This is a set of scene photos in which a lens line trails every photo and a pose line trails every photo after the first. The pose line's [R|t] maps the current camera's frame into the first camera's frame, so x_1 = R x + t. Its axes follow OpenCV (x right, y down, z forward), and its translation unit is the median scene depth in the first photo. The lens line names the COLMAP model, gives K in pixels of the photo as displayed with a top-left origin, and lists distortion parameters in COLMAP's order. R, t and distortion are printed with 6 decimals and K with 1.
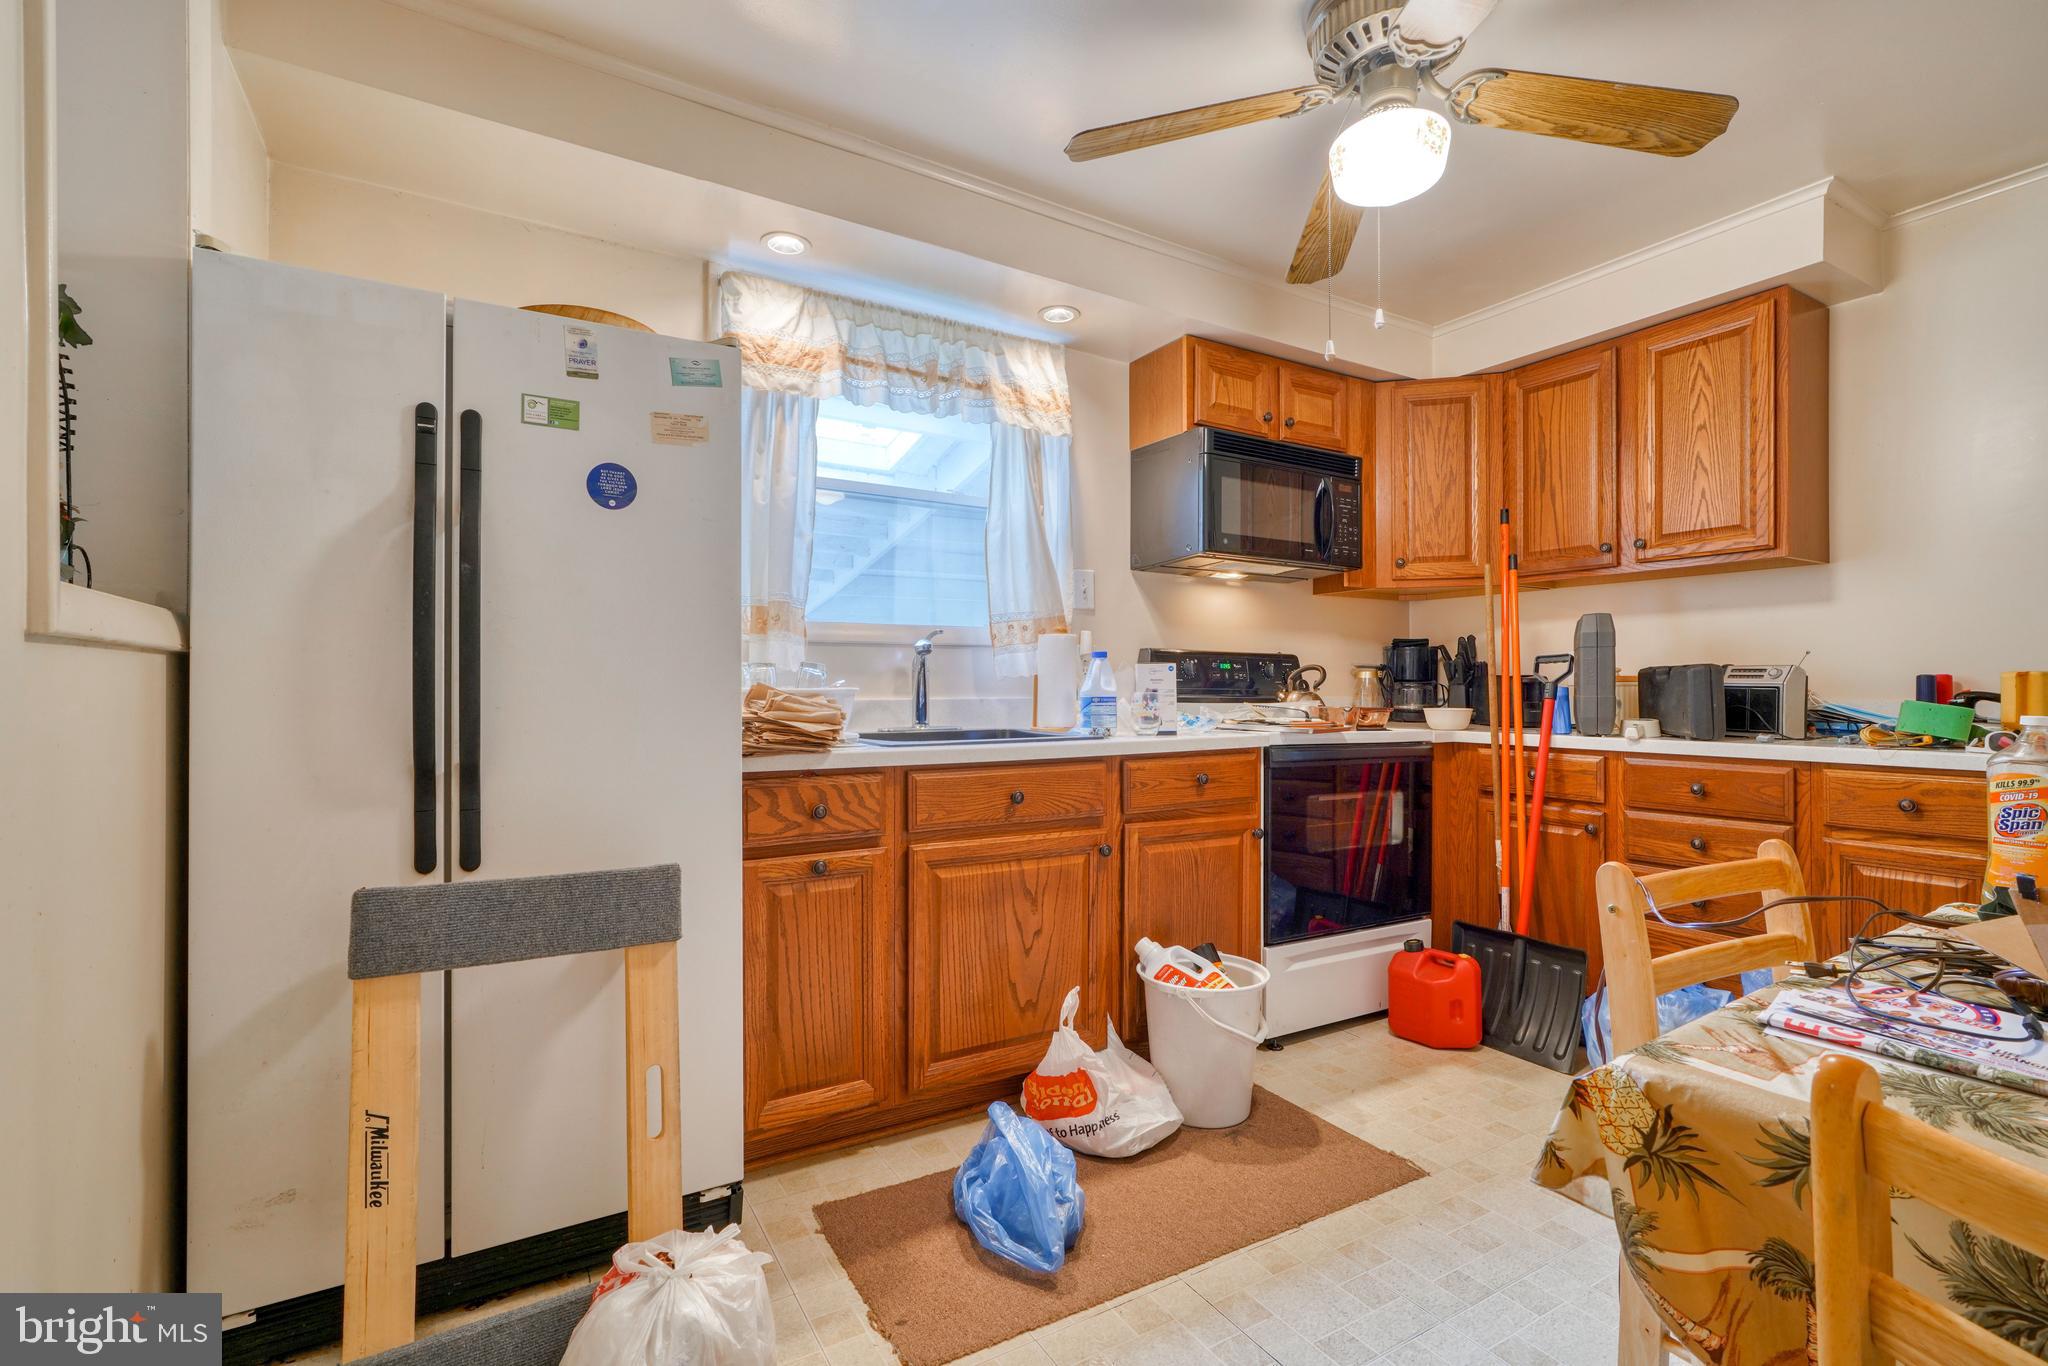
lens RADIAL K [[909.7, 0, 1024.0], [0, 909.7, 683.0], [0, 0, 1]] dist [-0.013899, 0.006736]
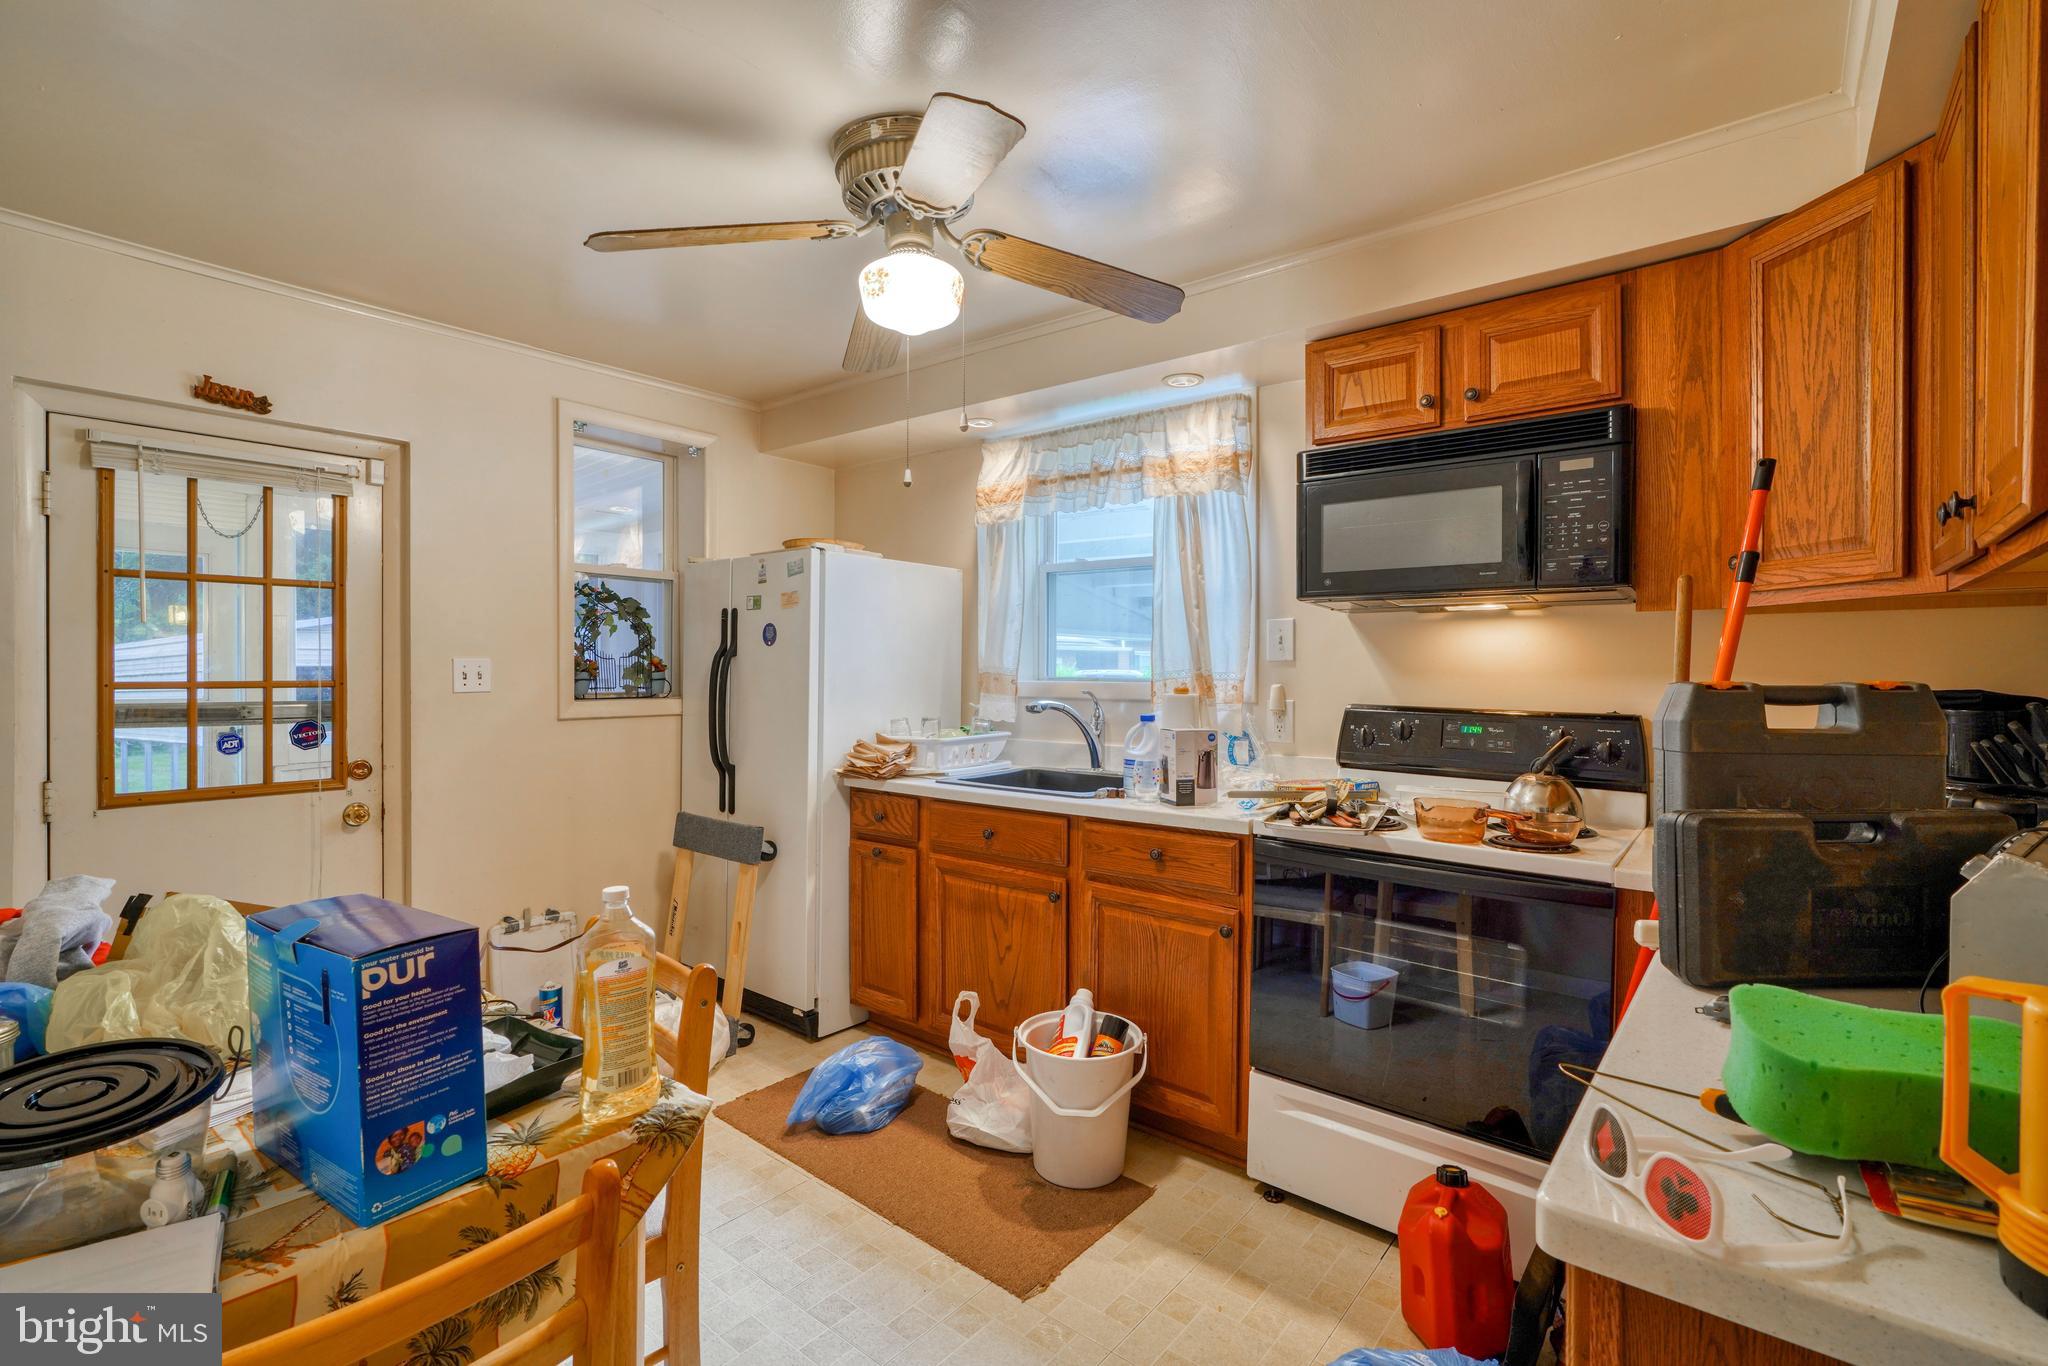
lens RADIAL K [[918.2, 0, 1020.8], [0, 918.2, 673.8], [0, 0, 1]] dist [-0.014317, 0.006480]
pose [[0.347427, 0.004592, -0.937696, 1.056322], [-0.000443, 0.999989, 0.004733, -0.090326], [0.937707, -0.001228, 0.347425, 0.527056]]
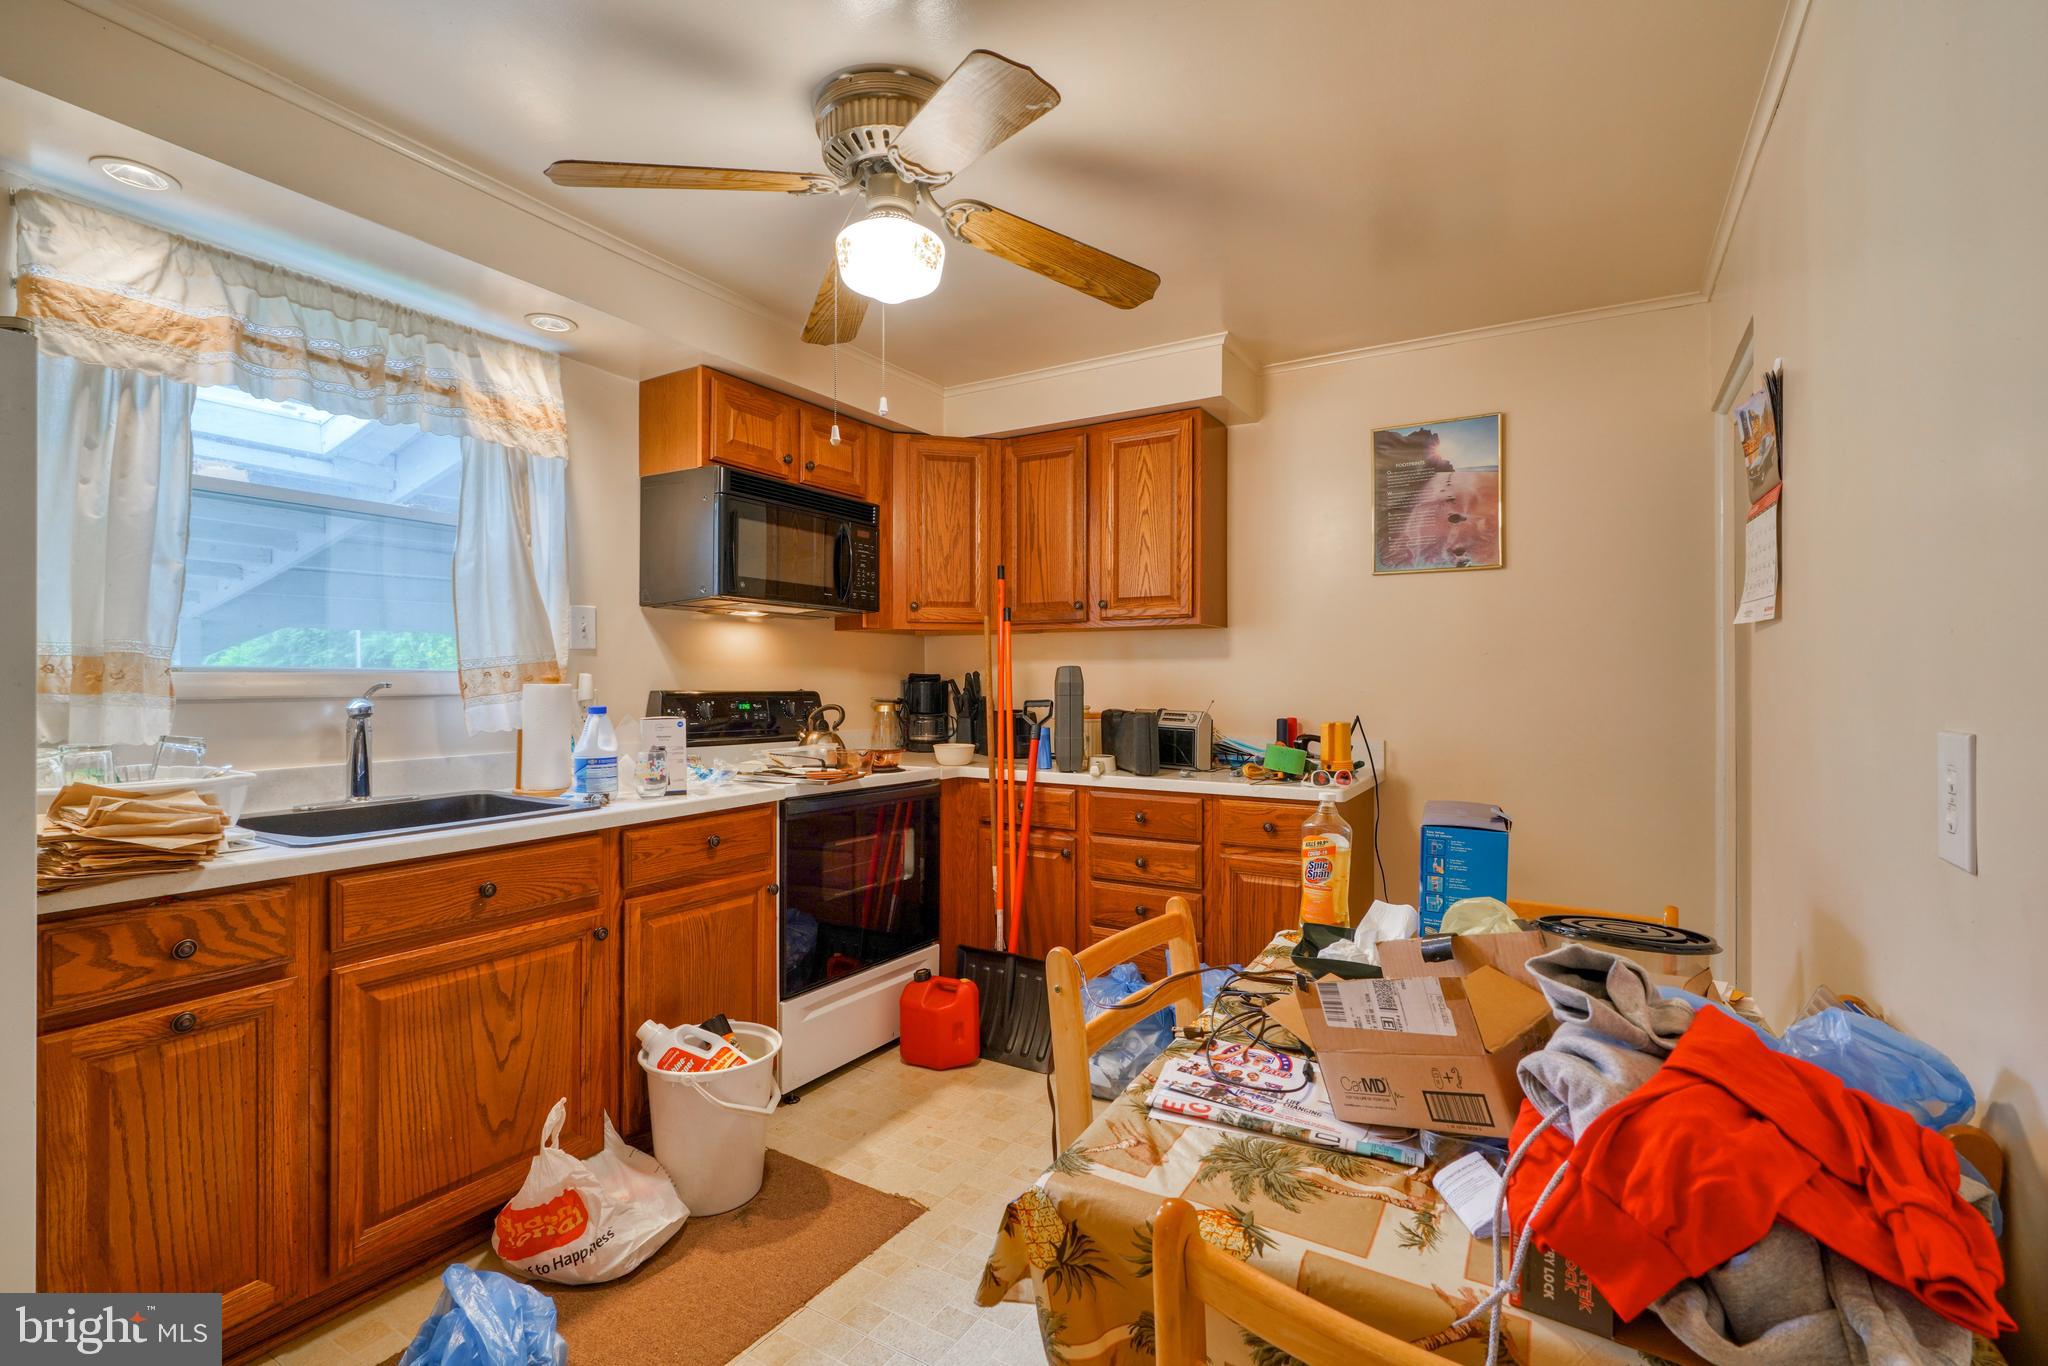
lens RADIAL K [[918.2, 0, 1020.8], [0, 918.2, 673.8], [0, 0, 1]] dist [-0.014317, 0.006480]
pose [[0.881712, 0.002450, 0.471781, 0.025540], [-0.001506, 0.999996, -0.002378, -0.069002], [-0.471785, 0.001386, 0.881713, -0.004712]]
